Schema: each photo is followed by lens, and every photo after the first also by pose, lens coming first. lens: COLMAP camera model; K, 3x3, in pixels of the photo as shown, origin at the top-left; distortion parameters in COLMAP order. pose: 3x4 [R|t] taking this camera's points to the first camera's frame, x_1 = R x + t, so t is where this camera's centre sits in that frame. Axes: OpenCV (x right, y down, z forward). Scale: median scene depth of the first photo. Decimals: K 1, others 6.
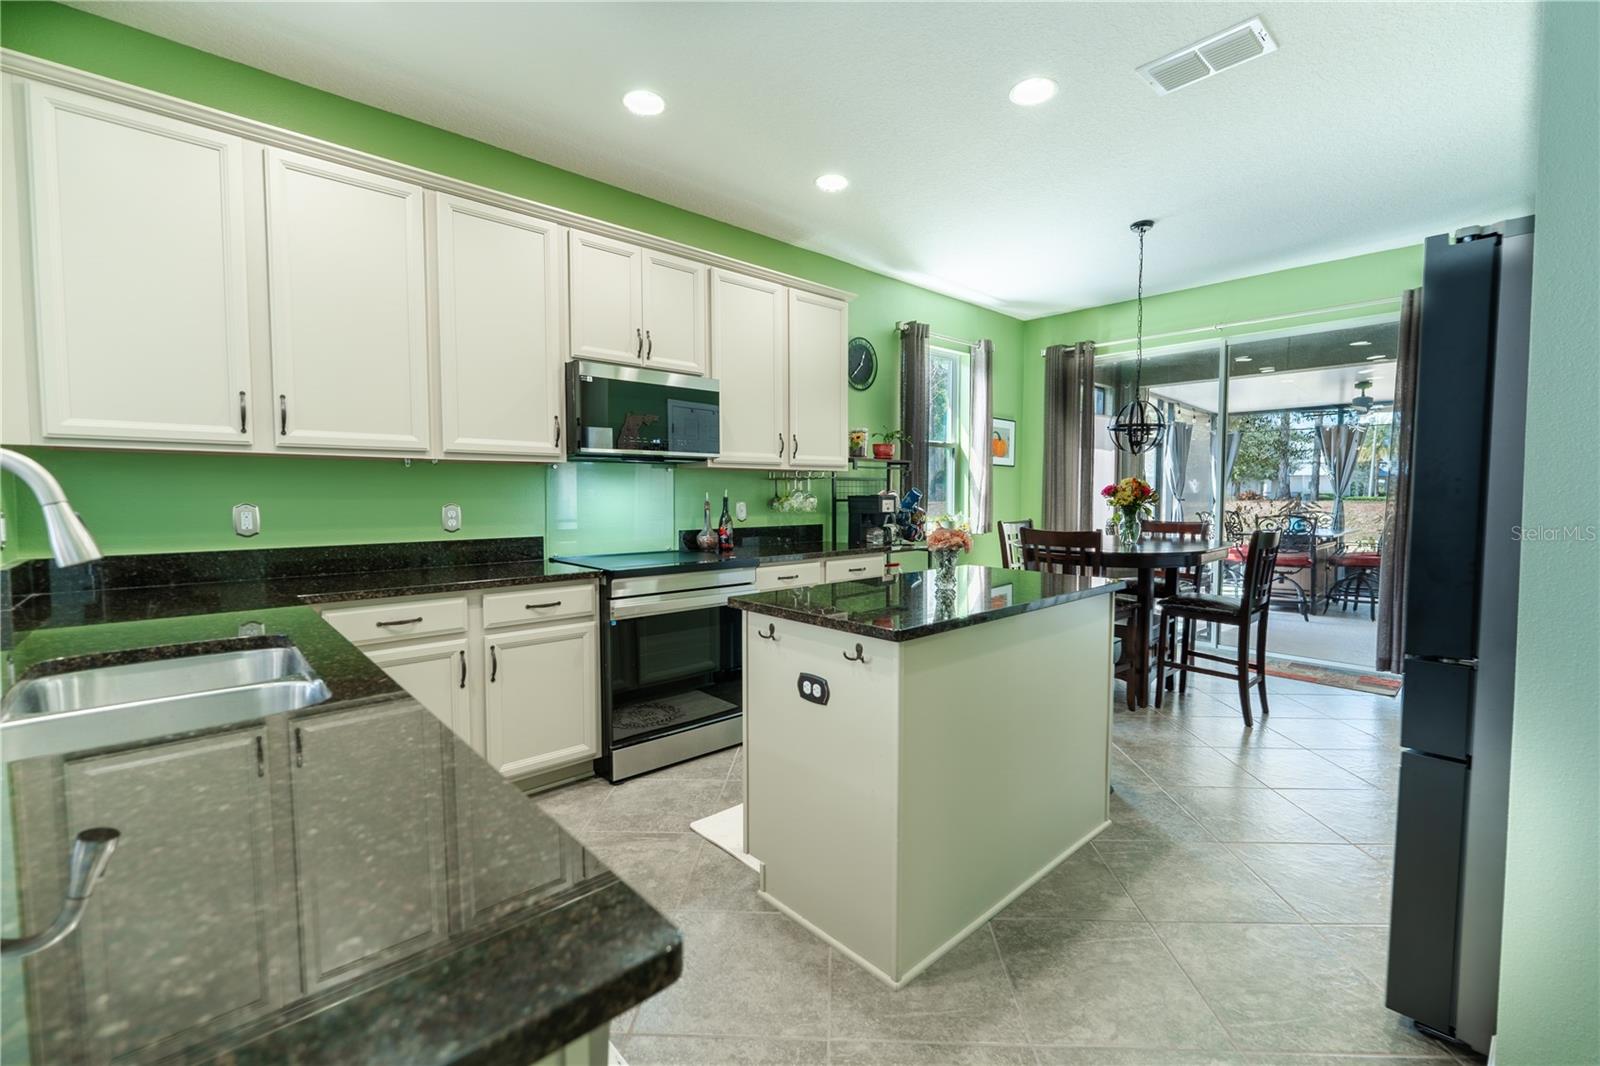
lens RADIAL K [[682.7, 0, 796.1], [0, 682.7, 532.3], [0, 0, 1]] dist [-0.001199, 0.000029]
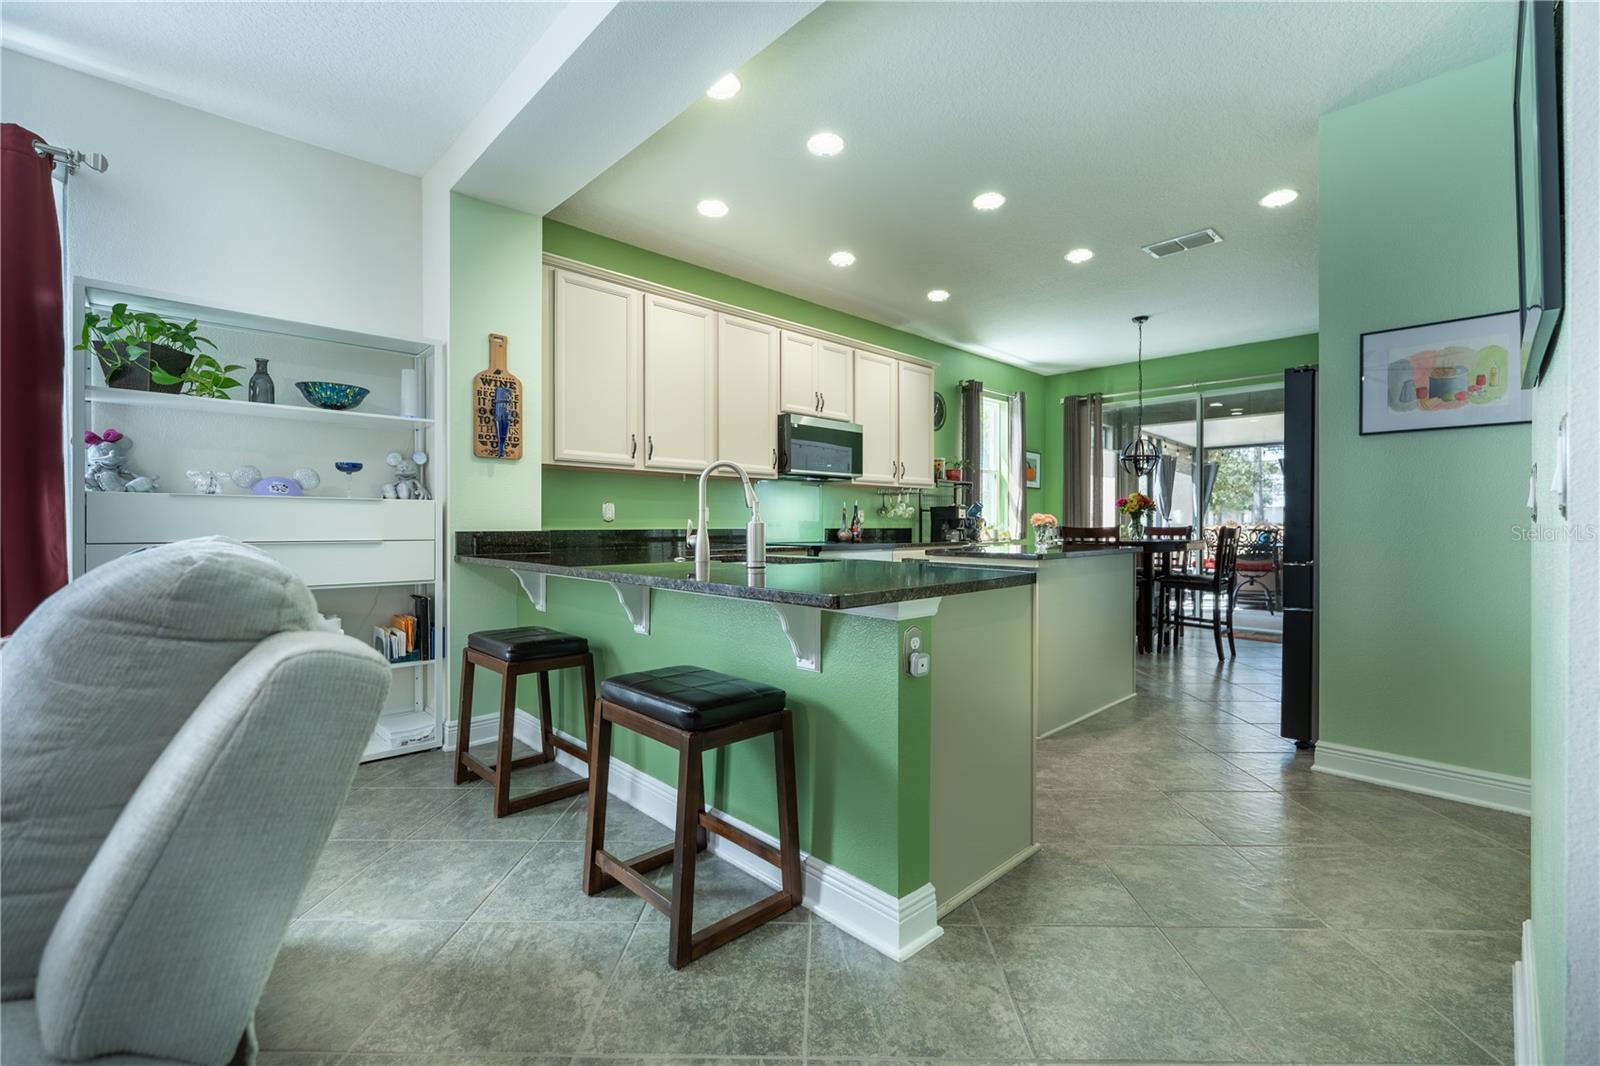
lens RADIAL K [[682.7, 0, 800.5], [0, 682.7, 534.2], [0, 0, 1]] dist [-0.001199, 0.000029]
pose [[0.999748, -0.000014, 0.022463, -0.233396], [0.000988, 0.999058, -0.043386, 0.064934], [-0.022441, 0.043397, 0.998806, -0.388394]]
